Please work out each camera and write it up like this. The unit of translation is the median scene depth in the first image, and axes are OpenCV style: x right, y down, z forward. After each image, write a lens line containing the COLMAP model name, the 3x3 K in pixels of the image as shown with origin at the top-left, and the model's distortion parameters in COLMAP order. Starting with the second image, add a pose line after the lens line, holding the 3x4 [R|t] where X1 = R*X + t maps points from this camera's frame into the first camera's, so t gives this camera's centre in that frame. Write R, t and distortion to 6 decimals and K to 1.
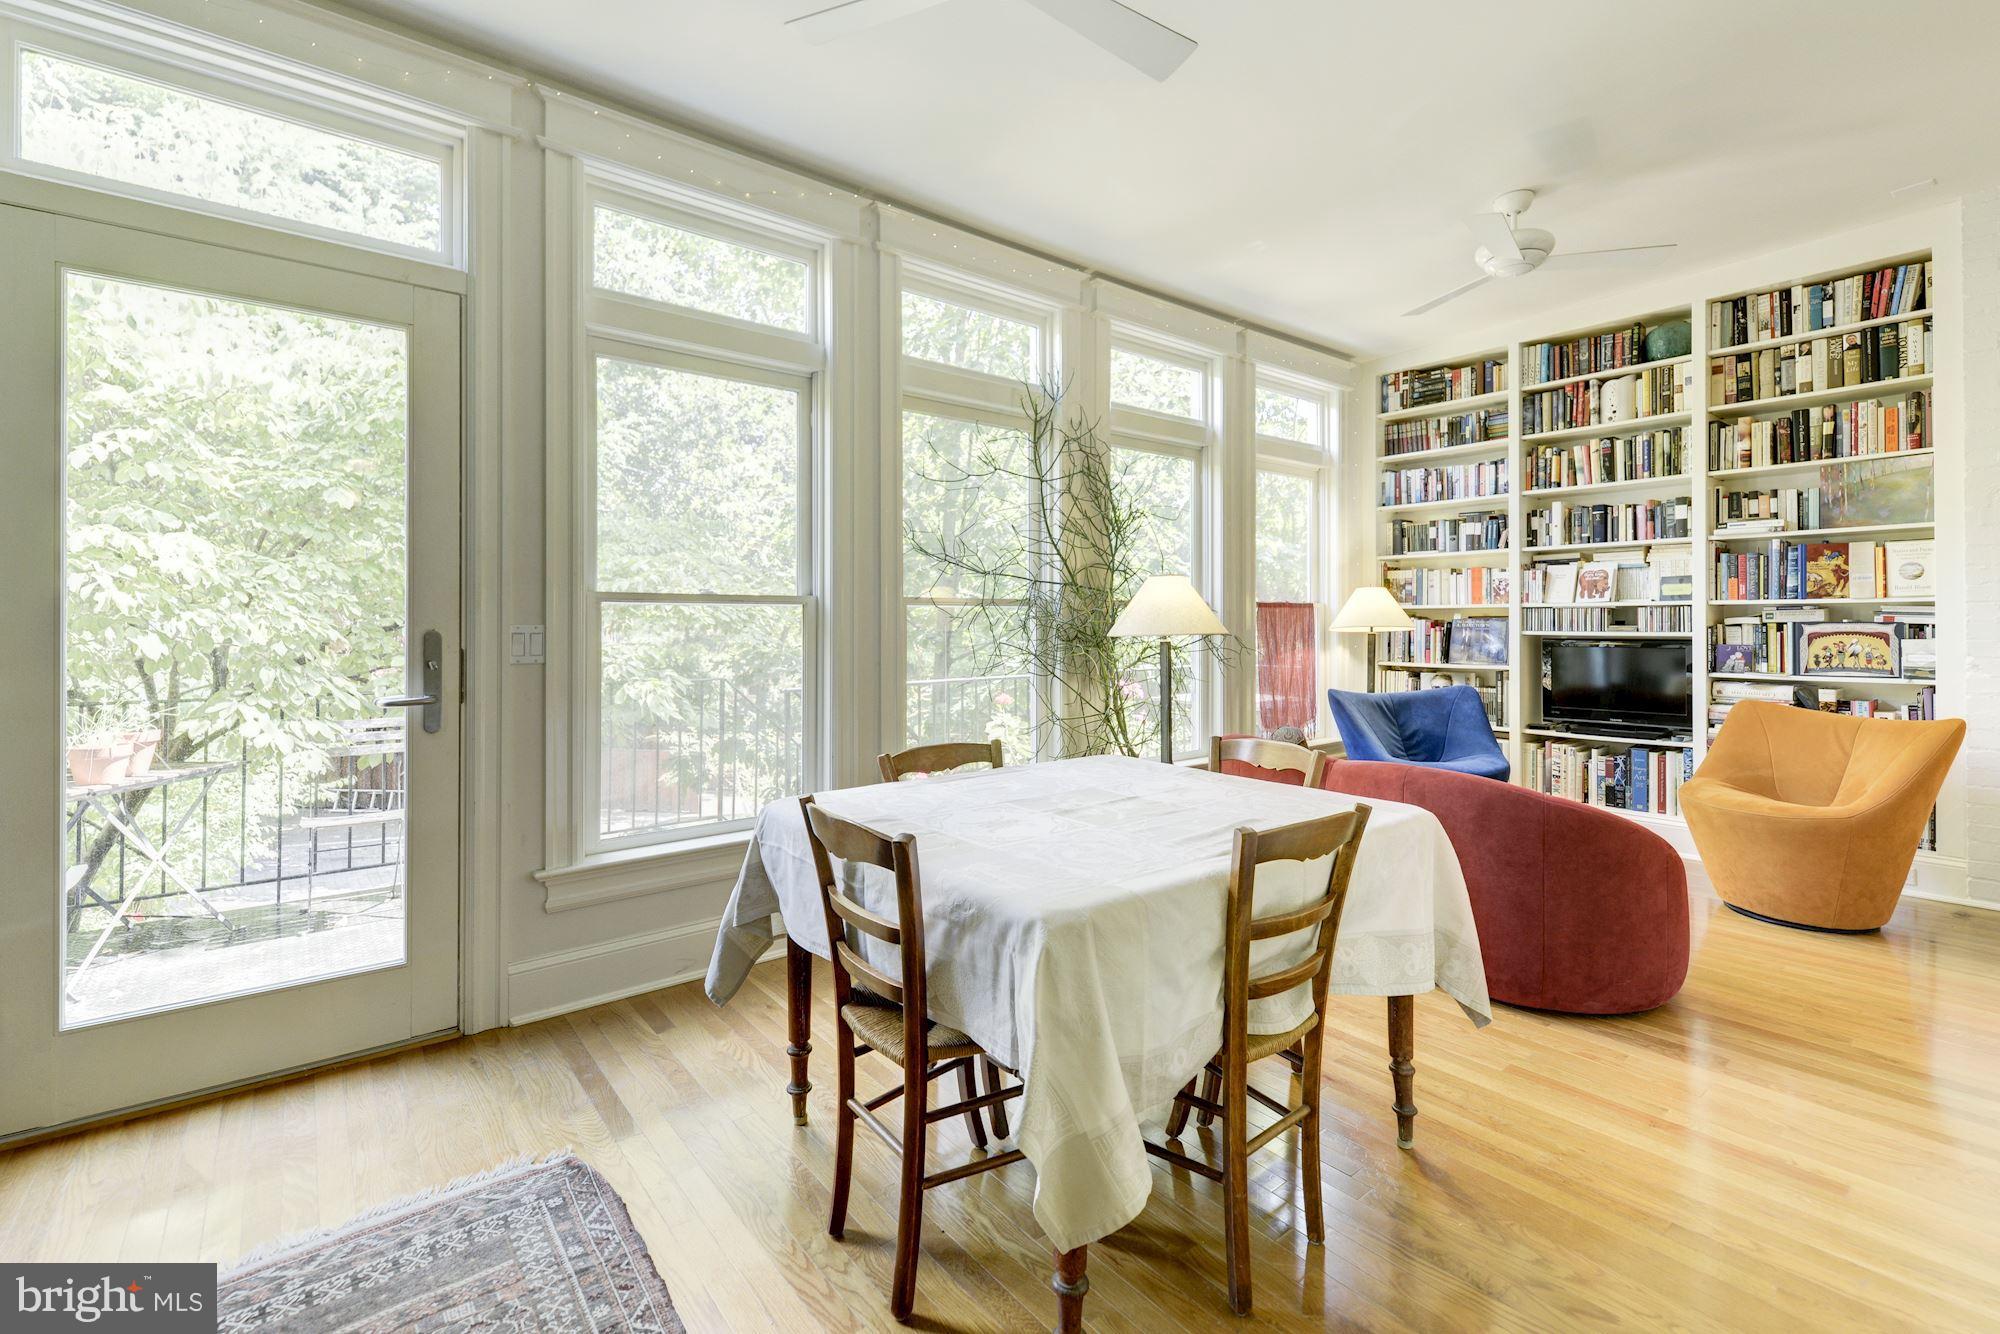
lens RADIAL K [[875.6, 0, 976.5], [0, 875.6, 622.6], [0, 0, 1]] dist [-0.003478, -0.005814]
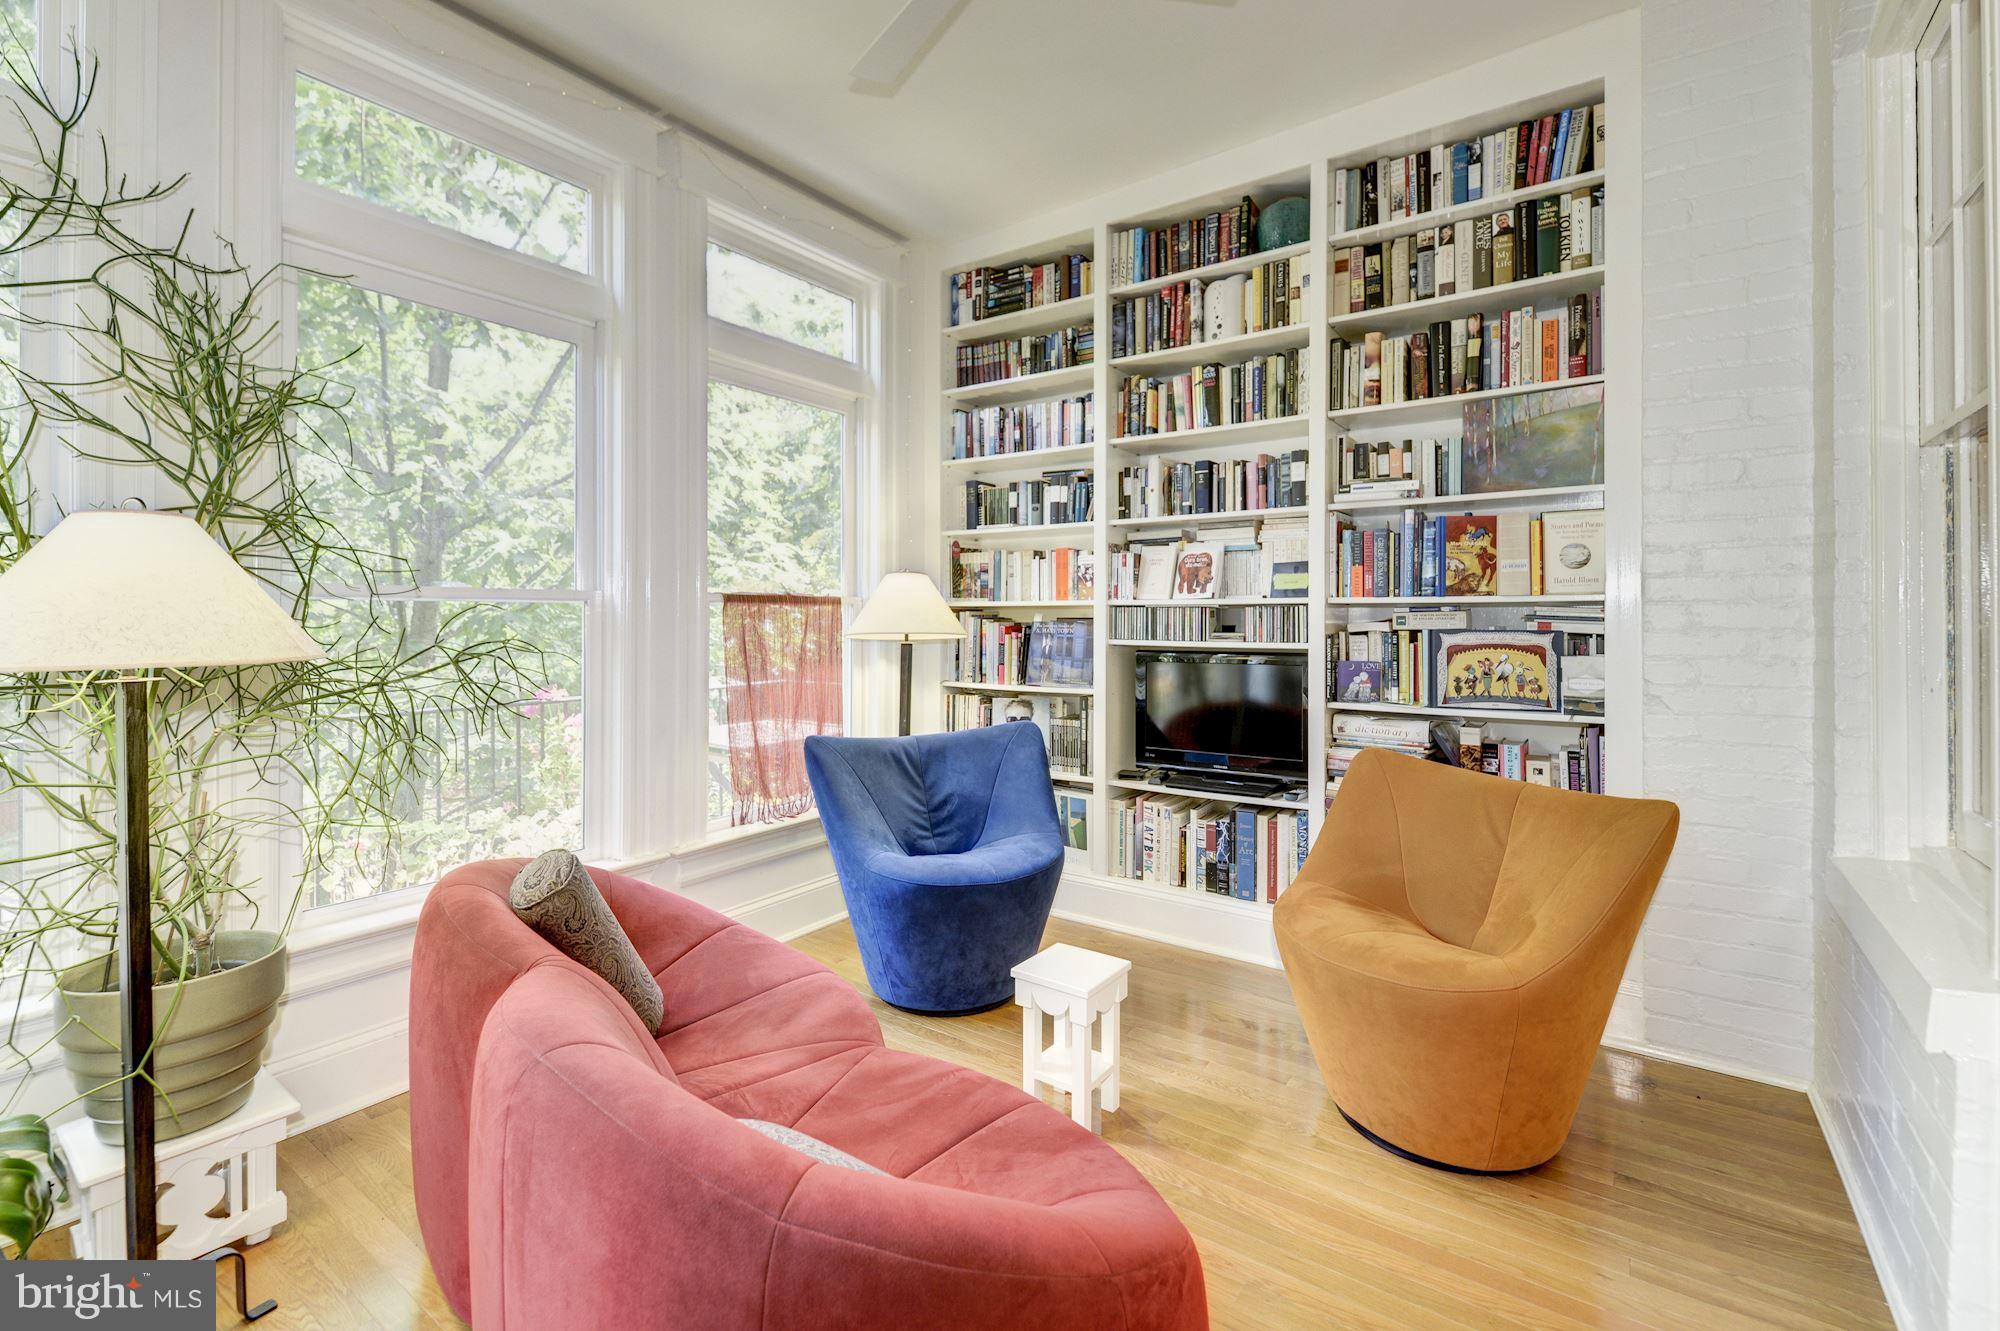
lens RADIAL K [[875.6, 0, 1002.9], [0, 875.6, 621.1], [0, 0, 1]] dist [-0.003478, -0.005814]
pose [[0.953449, 0.003464, 0.301536, 0.362025], [-0.004228, 0.999989, 0.001883, -0.006481], [-0.301526, -0.003070, 0.953453, 0.390659]]
